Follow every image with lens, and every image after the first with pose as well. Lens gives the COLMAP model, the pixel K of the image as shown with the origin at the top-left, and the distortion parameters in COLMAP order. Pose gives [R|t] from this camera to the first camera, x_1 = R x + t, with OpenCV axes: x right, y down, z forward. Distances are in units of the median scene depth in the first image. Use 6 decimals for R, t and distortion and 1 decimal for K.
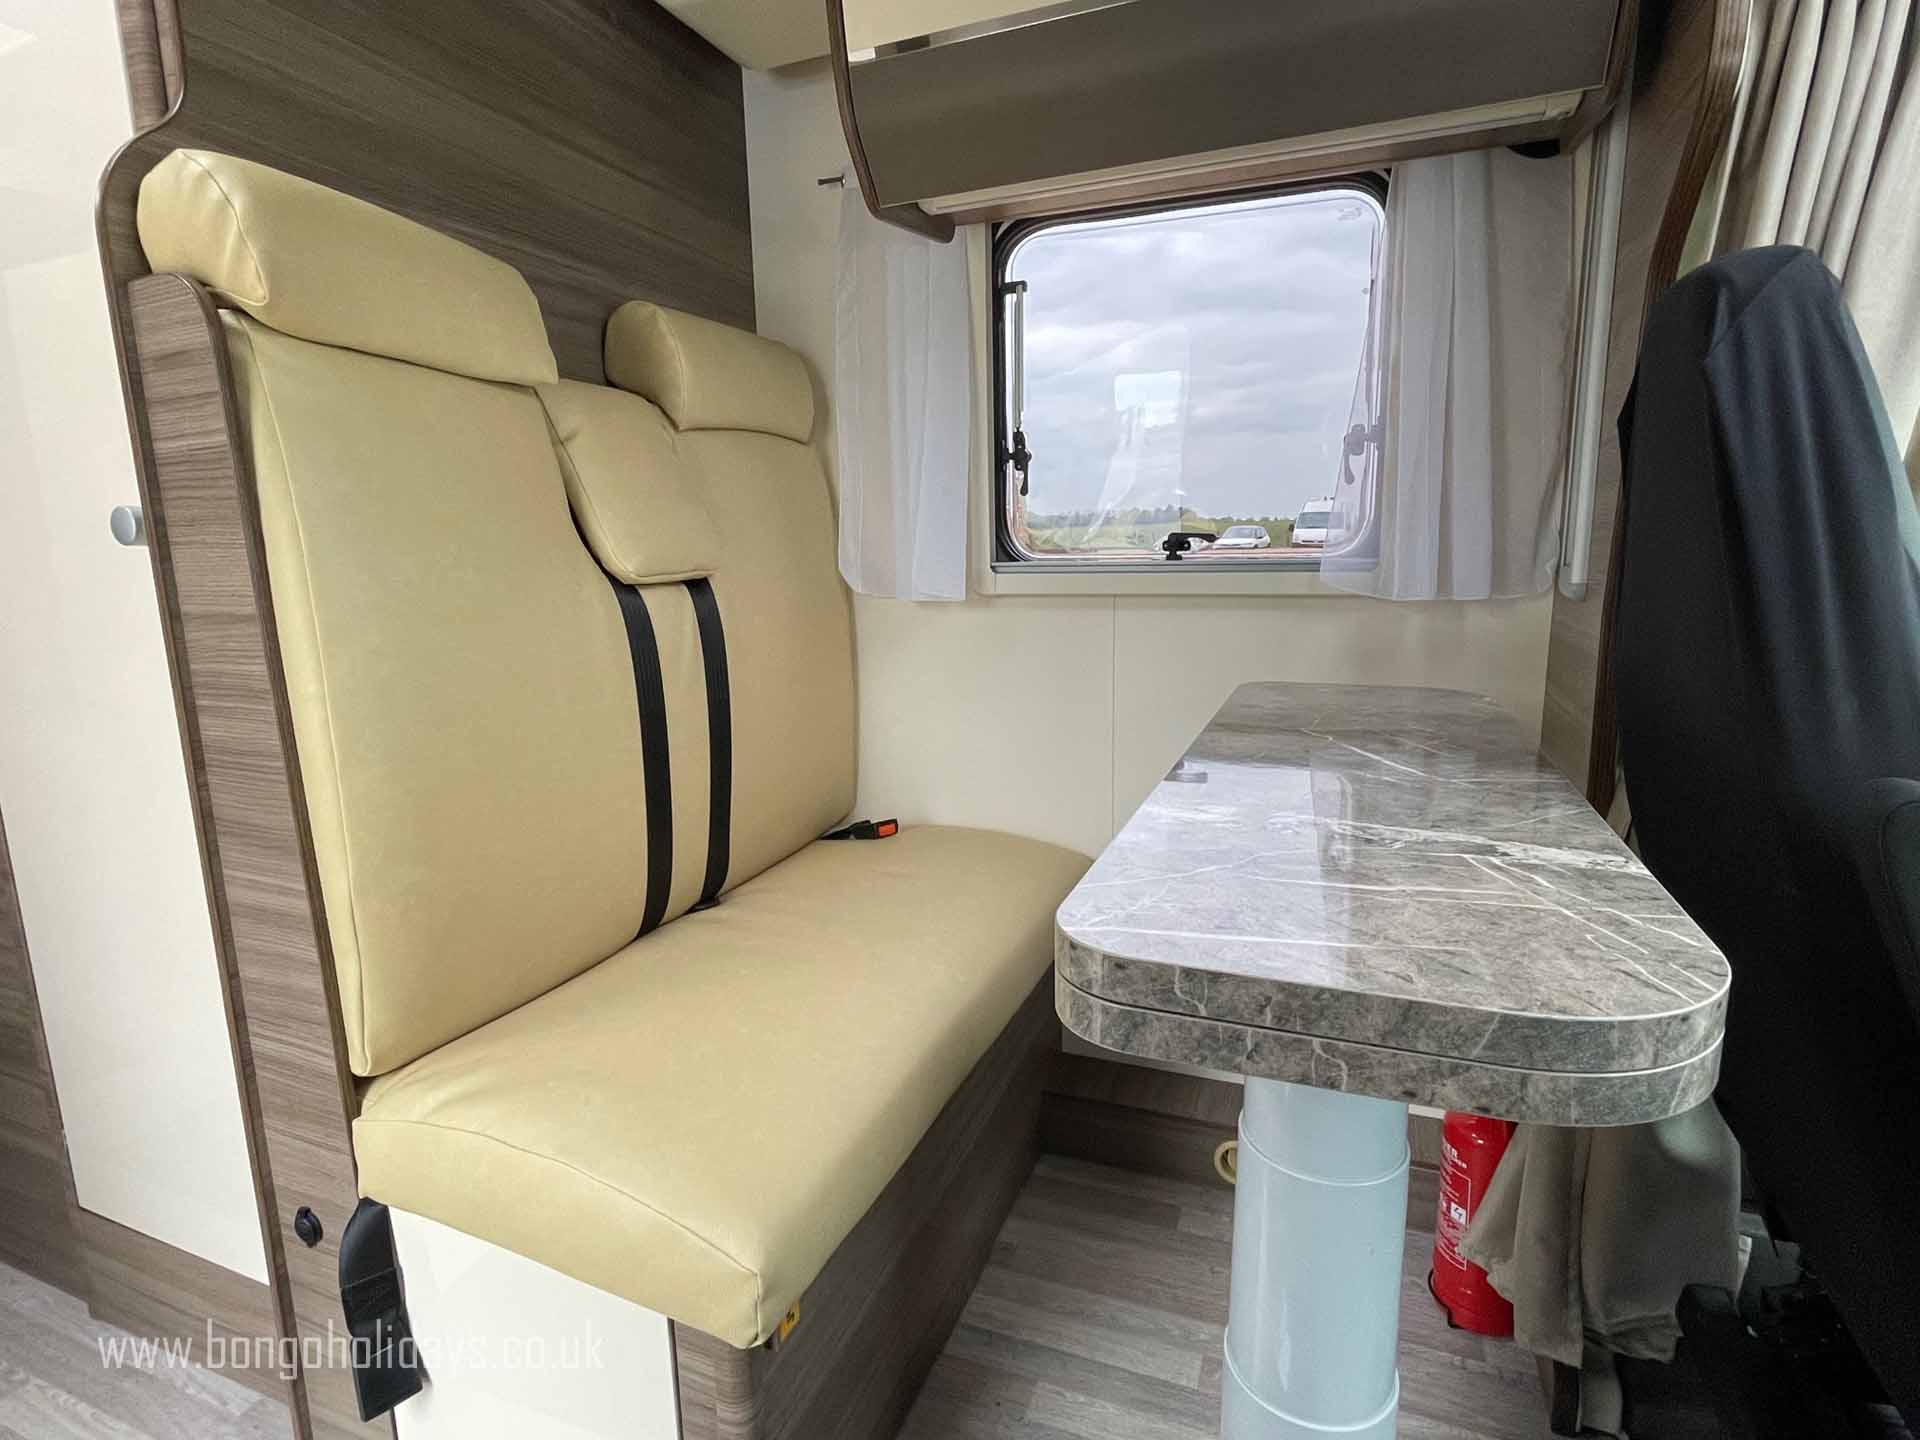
lens RADIAL K [[969.2, 0, 960.0], [0, 969.2, 720.0], [0, 0, 1]] dist [-0.000194, -0.000036]
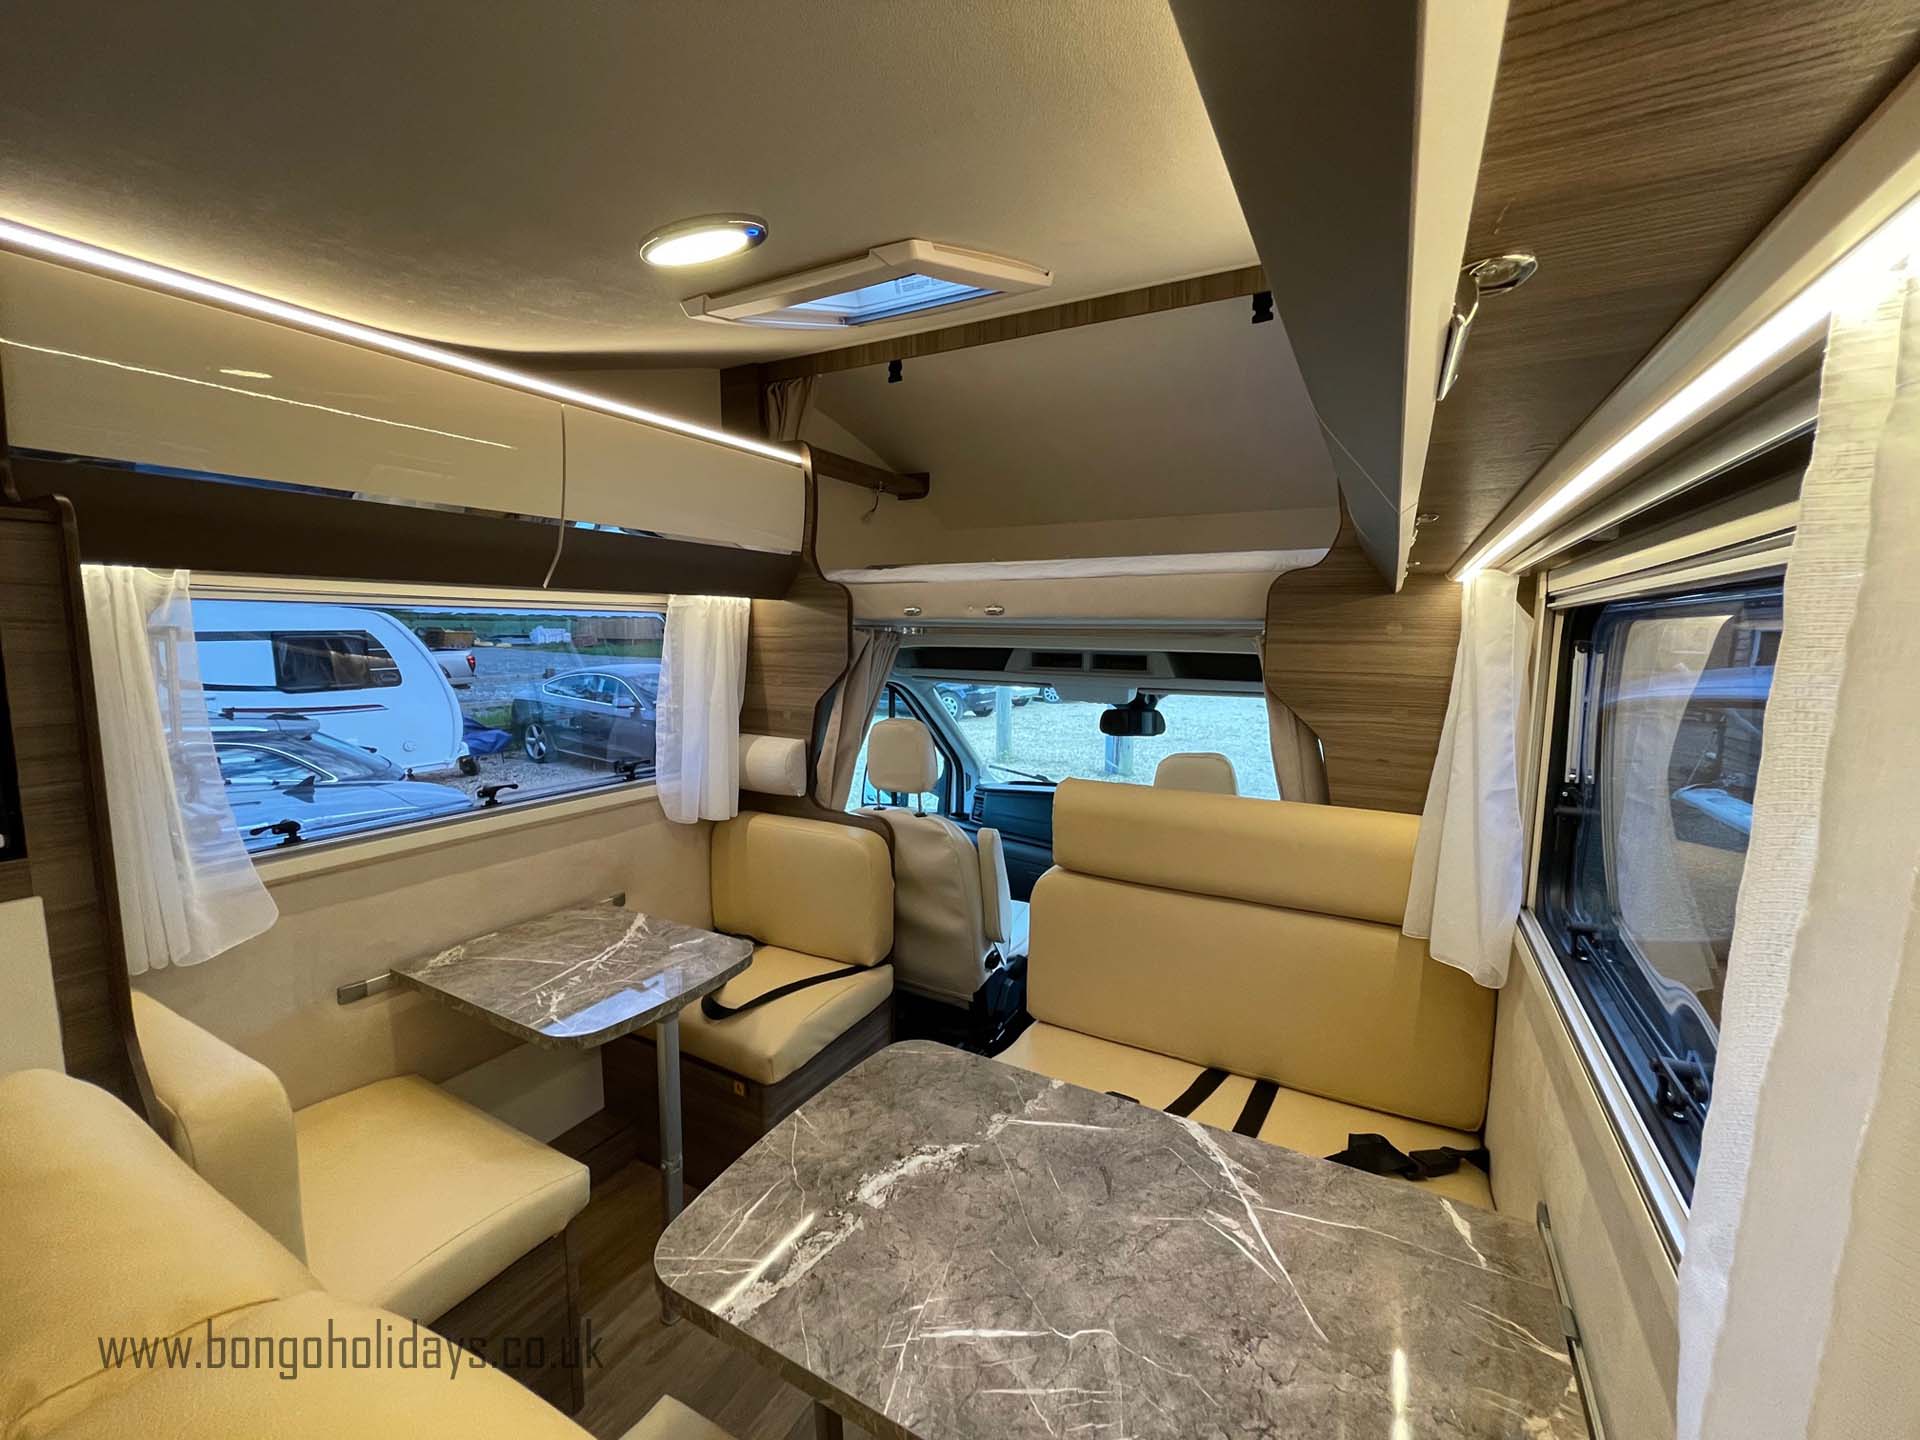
lens RADIAL K [[774.0, 0, 963.9], [0, 774.0, 711.4], [0, 0, 1]] dist [-0.007960, 0.004524]
pose [[-0.112447, 0.123464, -0.985958, 1.880160], [-0.187135, 0.971864, 0.143042, -1.259817], [0.975877, 0.200592, -0.086179, 1.281130]]
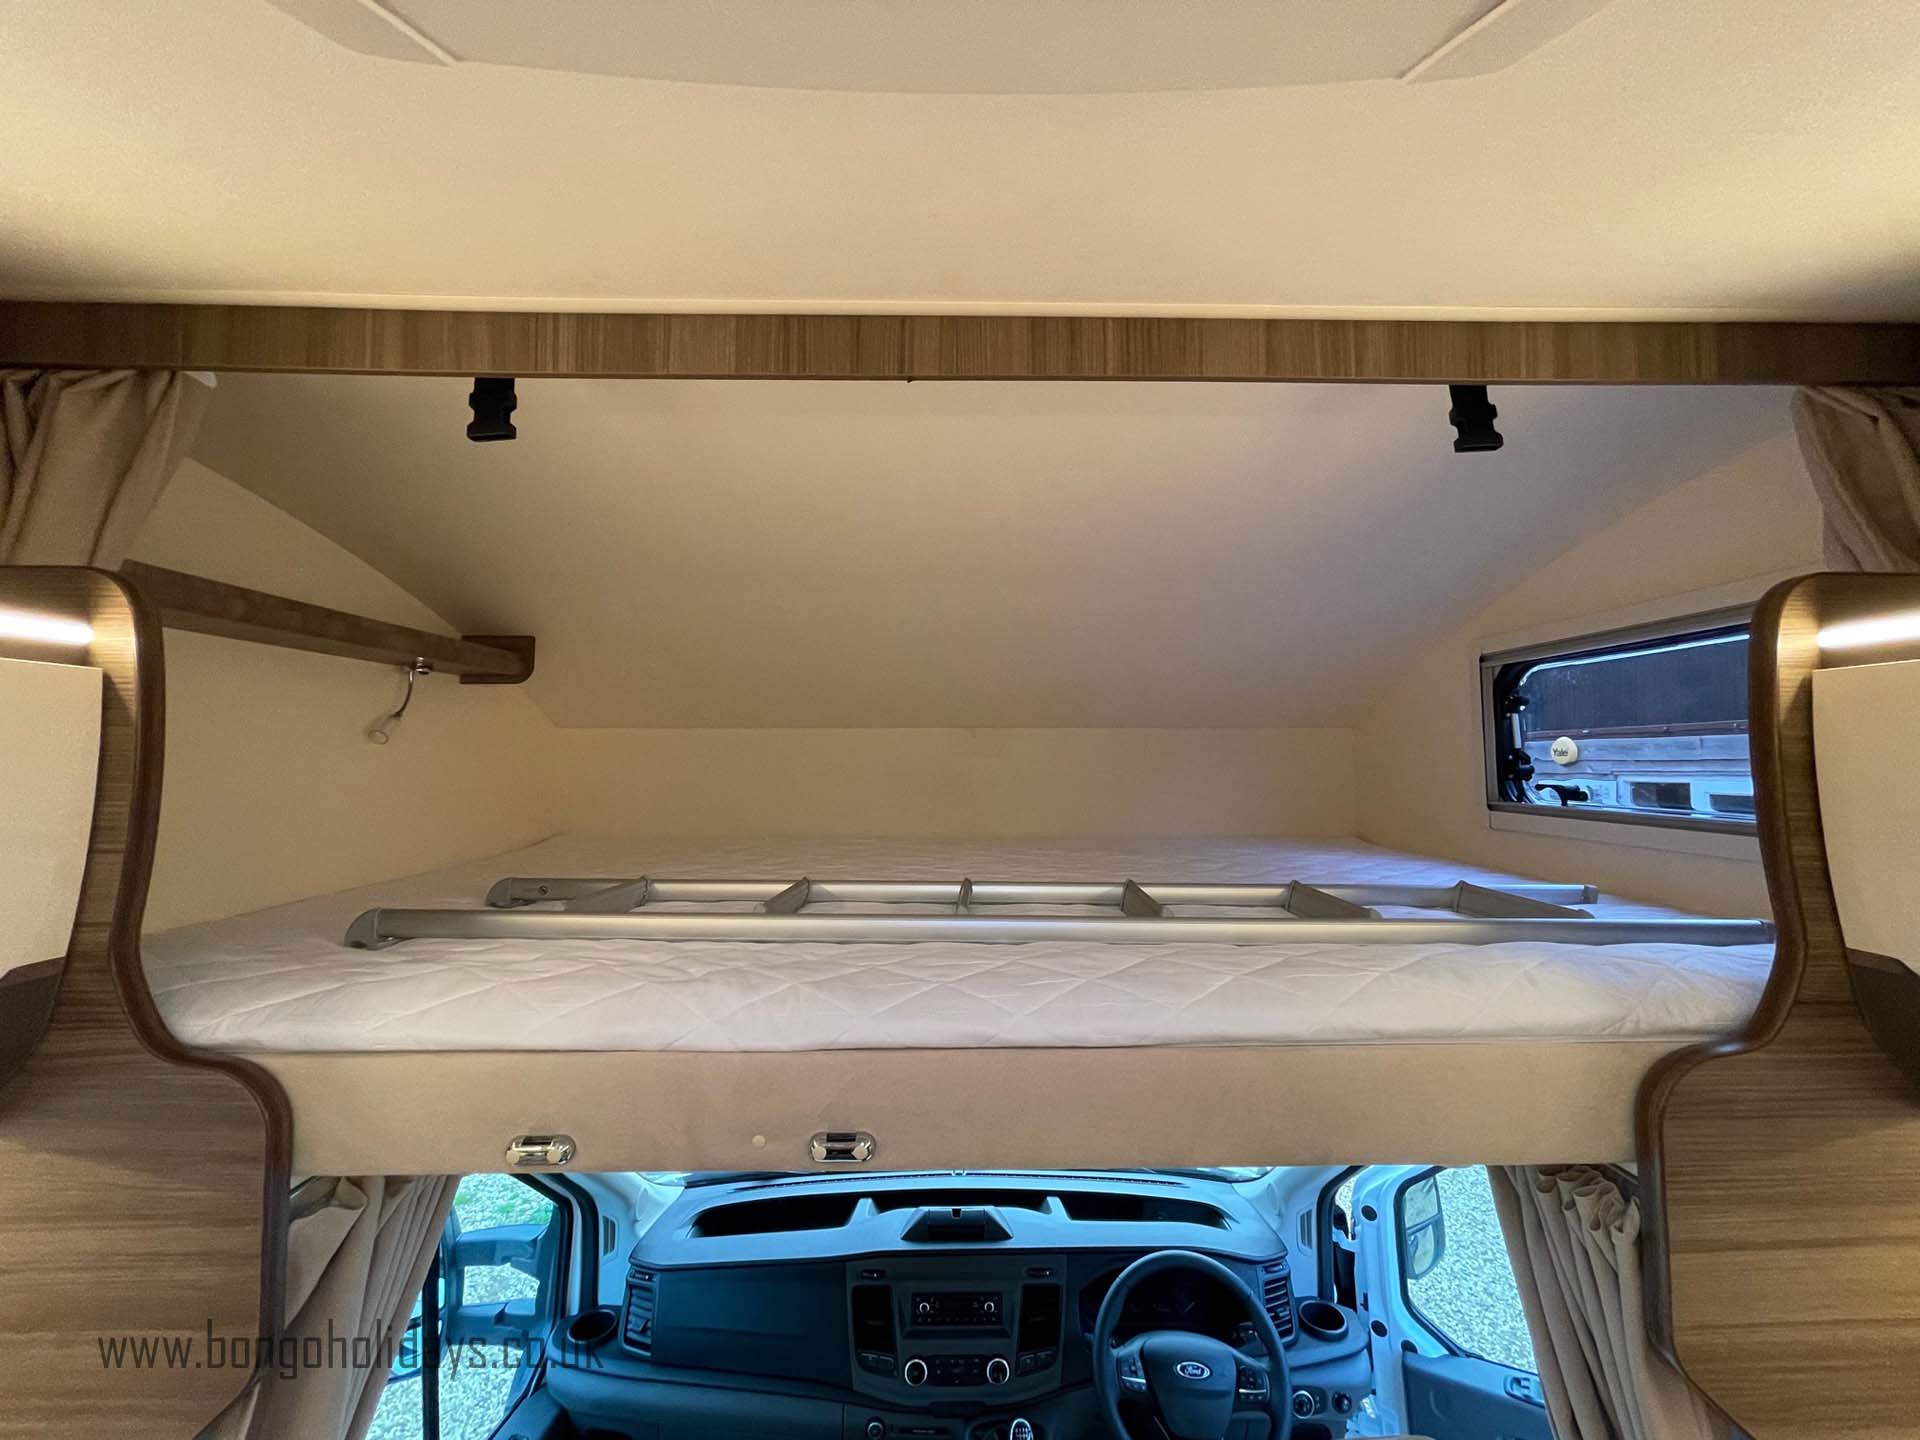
lens RADIAL K [[774.0, 0, 963.9], [0, 774.0, 711.4], [0, 0, 1]] dist [-0.007960, 0.004524]
pose [[0.393307, -0.040903, -0.918497, -0.611223], [-0.168081, 0.978975, -0.115570, -1.778975], [0.903913, 0.199836, 0.378163, 0.600008]]
